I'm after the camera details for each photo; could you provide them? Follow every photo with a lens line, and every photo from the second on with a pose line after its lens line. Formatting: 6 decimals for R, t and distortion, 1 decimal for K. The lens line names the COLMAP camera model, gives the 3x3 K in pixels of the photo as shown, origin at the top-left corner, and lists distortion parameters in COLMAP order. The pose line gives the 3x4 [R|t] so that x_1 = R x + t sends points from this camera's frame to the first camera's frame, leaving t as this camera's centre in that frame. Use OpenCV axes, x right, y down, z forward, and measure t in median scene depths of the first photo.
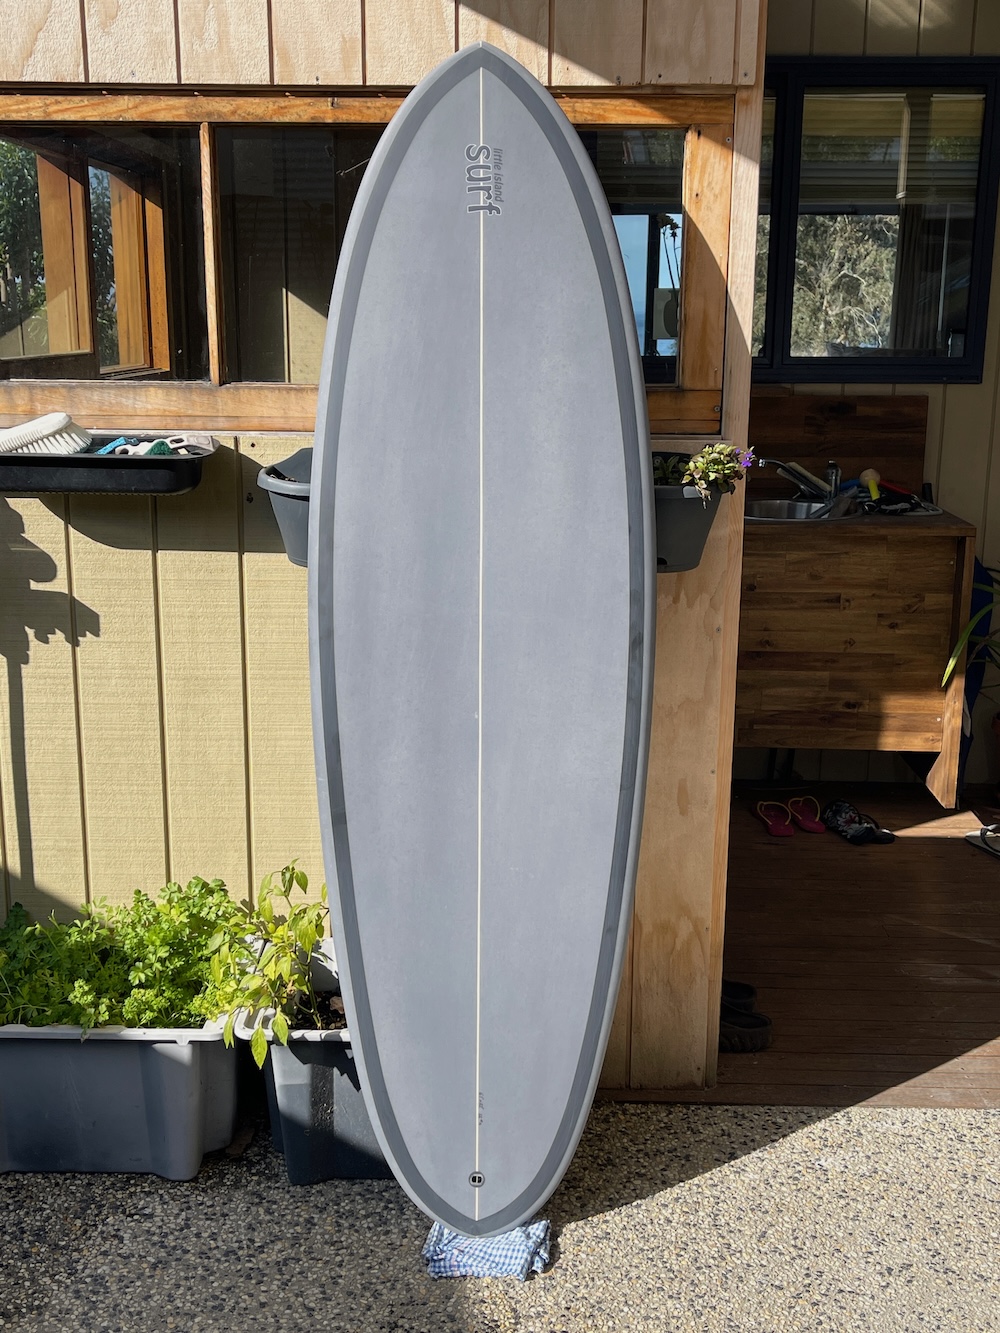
lens RADIAL K [[1476.1, 0, 507.7], [0, 1476.1, 670.7], [0, 0, 1]] dist [-0.004073, 0.000000]
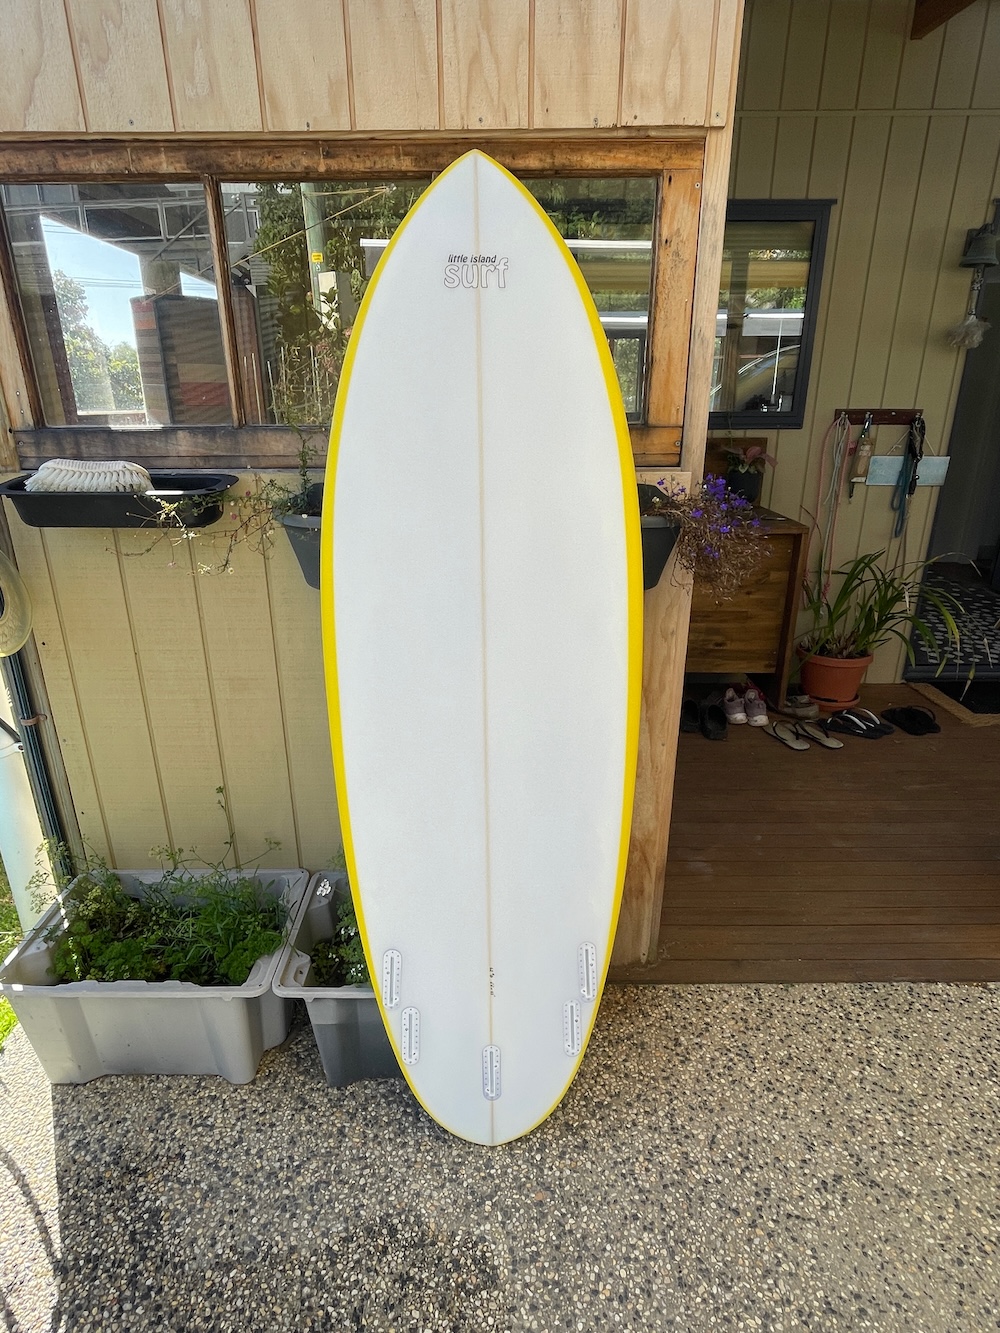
lens RADIAL K [[711.1, 0, 498.3], [0, 711.1, 659.3], [0, 0, 1]] dist [-0.023275, 0.008621]
pose [[0.999879, -0.014419, 0.005844, -0.002174], [0.013707, 0.994103, 0.107569, -0.073301], [-0.007360, -0.107476, 0.994180, 0.444042]]
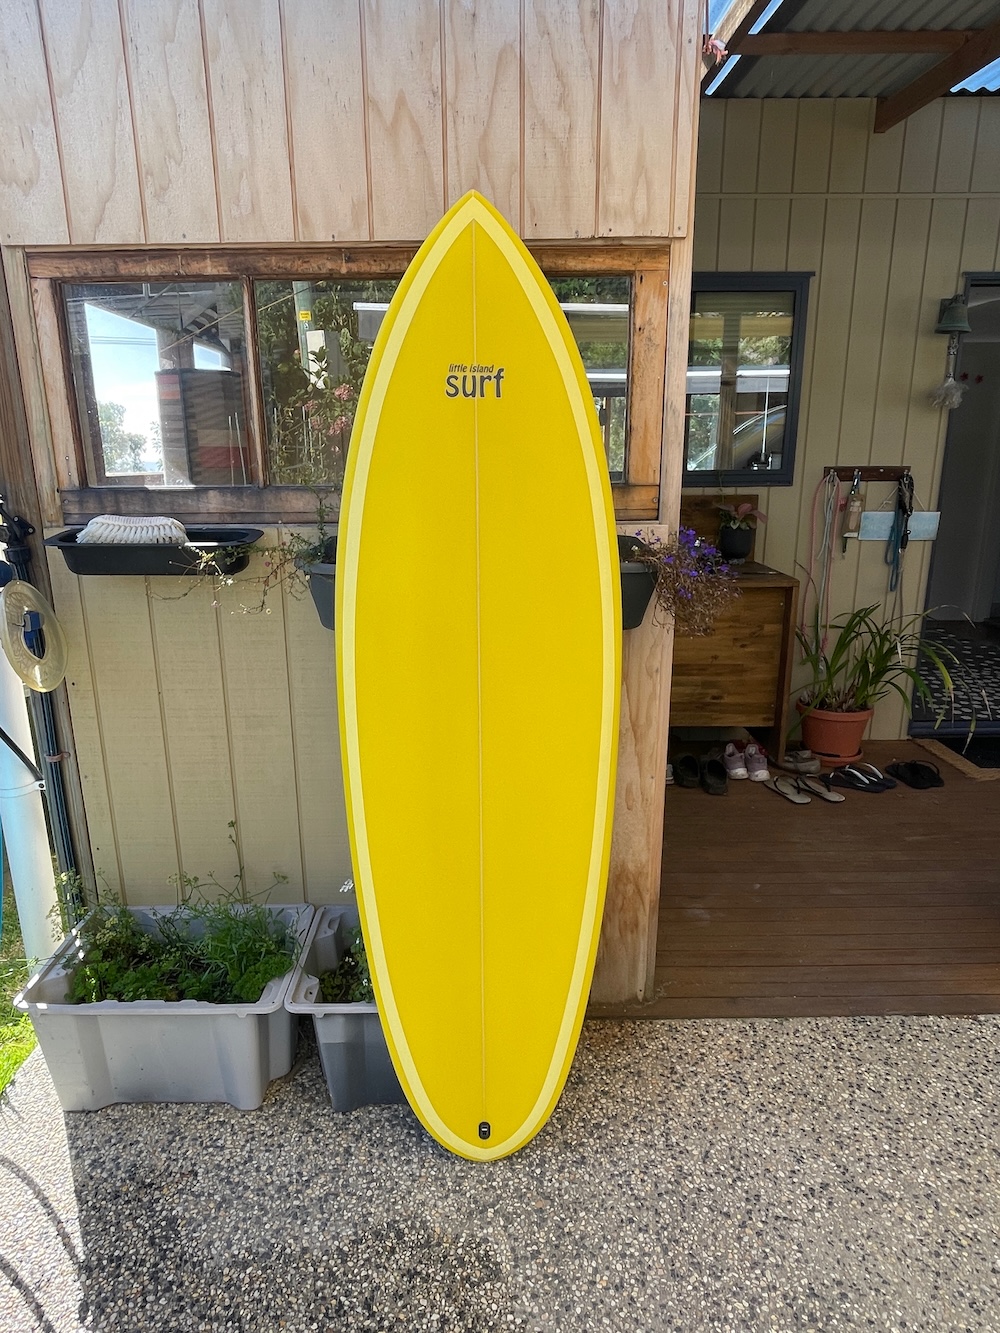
lens RADIAL K [[778.8, 0, 495.7], [0, 778.8, 663.0], [0, 0, 1]] dist [-0.020951, 0.002903]
pose [[0.999740, -0.019269, 0.012158, -0.007404], [0.019070, 0.999685, 0.016288, -0.050510], [-0.012468, -0.016052, 0.999793, 0.331382]]
